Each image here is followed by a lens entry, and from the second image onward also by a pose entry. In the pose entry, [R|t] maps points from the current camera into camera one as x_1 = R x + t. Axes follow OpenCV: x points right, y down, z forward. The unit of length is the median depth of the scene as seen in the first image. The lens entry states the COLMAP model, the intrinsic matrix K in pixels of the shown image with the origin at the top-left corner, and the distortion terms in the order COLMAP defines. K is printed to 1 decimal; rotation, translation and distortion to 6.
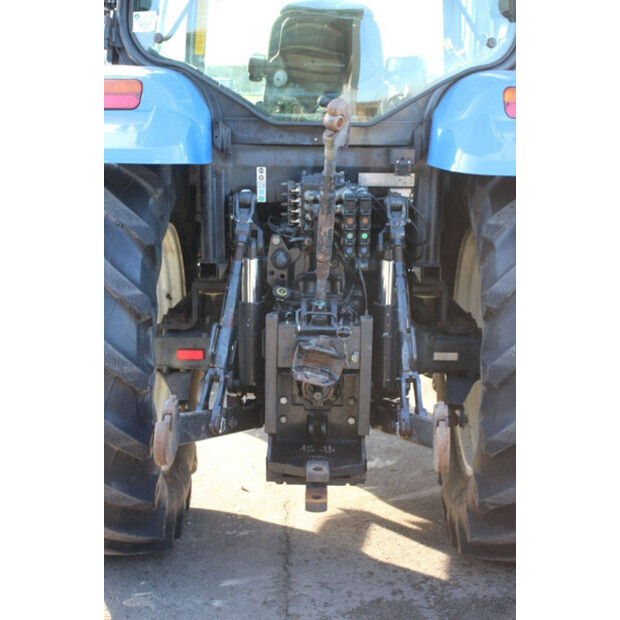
lens RADIAL K [[958.2, 0, 310.0], [0, 958.2, 310.0], [0, 0, 1]] dist [0.029614, 0.676356]
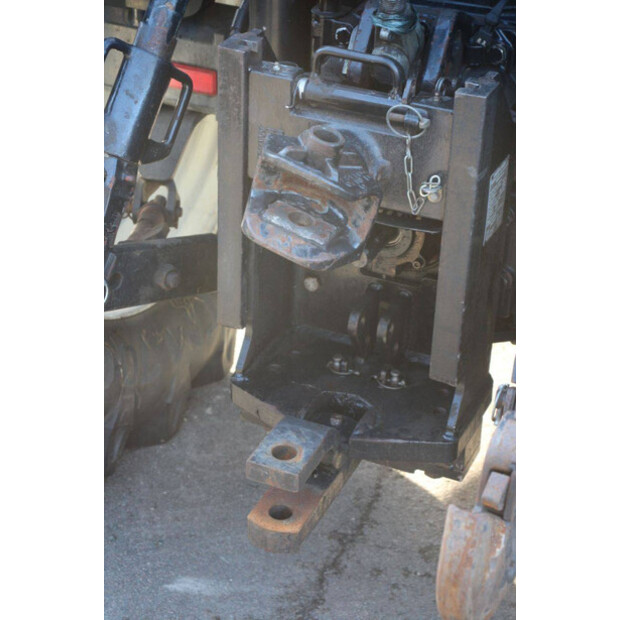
lens RADIAL K [[1468.4, 0, 310.0], [0, 1468.4, 310.0], [0, 0, 1]] dist [0.339453, 0.216662]
pose [[0.922355, 0.206188, -0.326723, 0.183448], [-0.107281, 0.949111, 0.296105, -0.064907], [0.371149, -0.238063, 0.897538, 0.417096]]
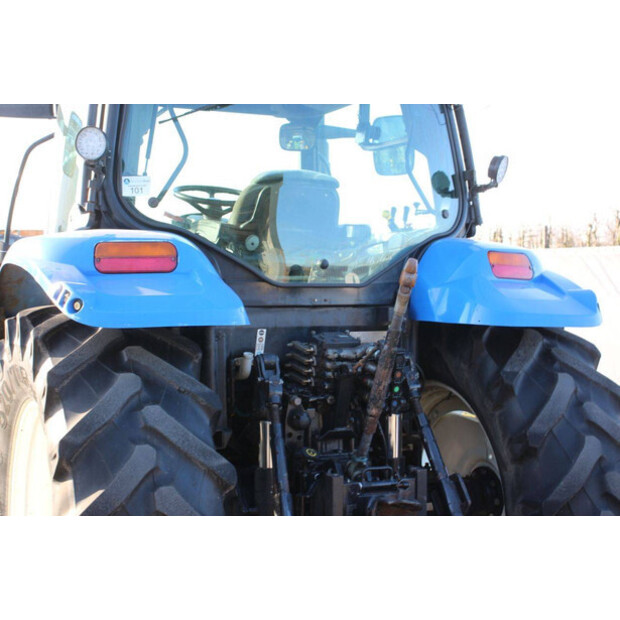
lens RADIAL K [[1008.9, 0, 310.0], [0, 1008.9, 310.0], [0, 0, 1]] dist [0.116997, -0.003303]
pose [[0.896412, -0.022257, 0.442664, -0.473635], [0.102465, 0.982089, -0.158118, 0.001068], [-0.431216, 0.187097, 0.882637, 0.059611]]
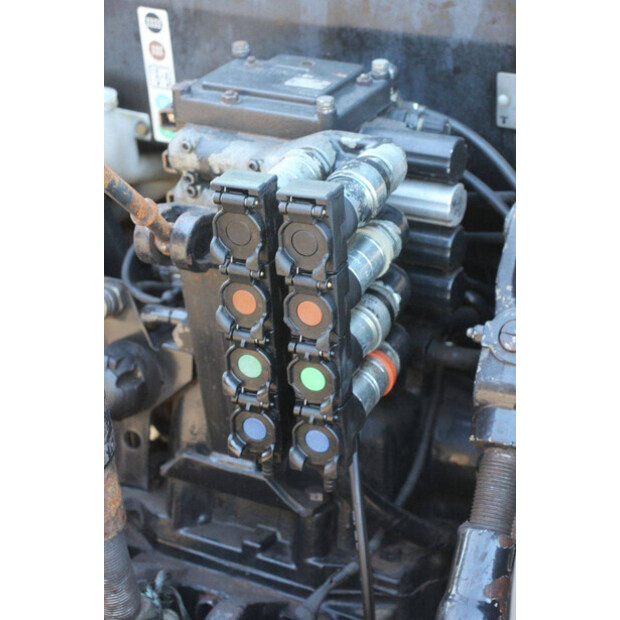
lens RADIAL K [[1468.4, 0, 310.0], [0, 1468.4, 310.0], [0, 0, 1]] dist [0.339453, 0.216662]
pose [[0.882747, 0.175199, -0.435962, 0.182269], [-0.150310, 0.984418, 0.091254, -0.113790], [0.445157, -0.015025, 0.895327, 0.664250]]
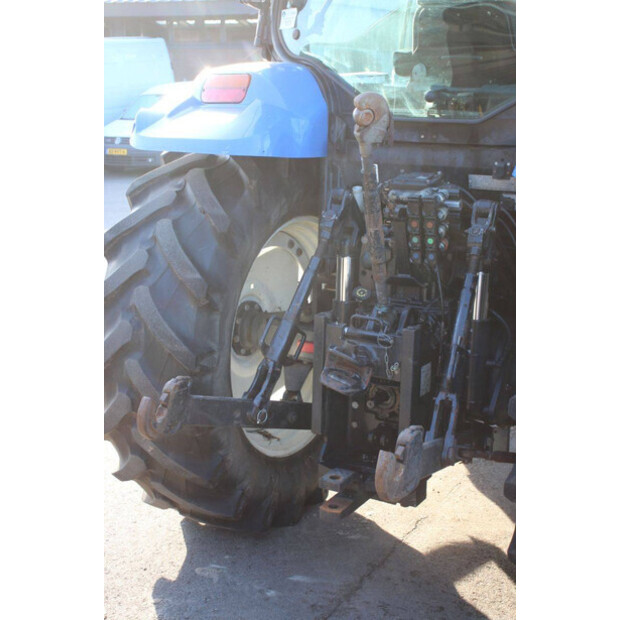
lens RADIAL K [[958.2, 0, 310.0], [0, 958.2, 310.0], [0, 0, 1]] dist [0.029614, 0.676356]
pose [[0.874114, 0.113835, -0.472192, 0.374754], [-0.115640, 0.992969, 0.025311, -0.019785], [0.471753, 0.032480, 0.881132, 0.121661]]
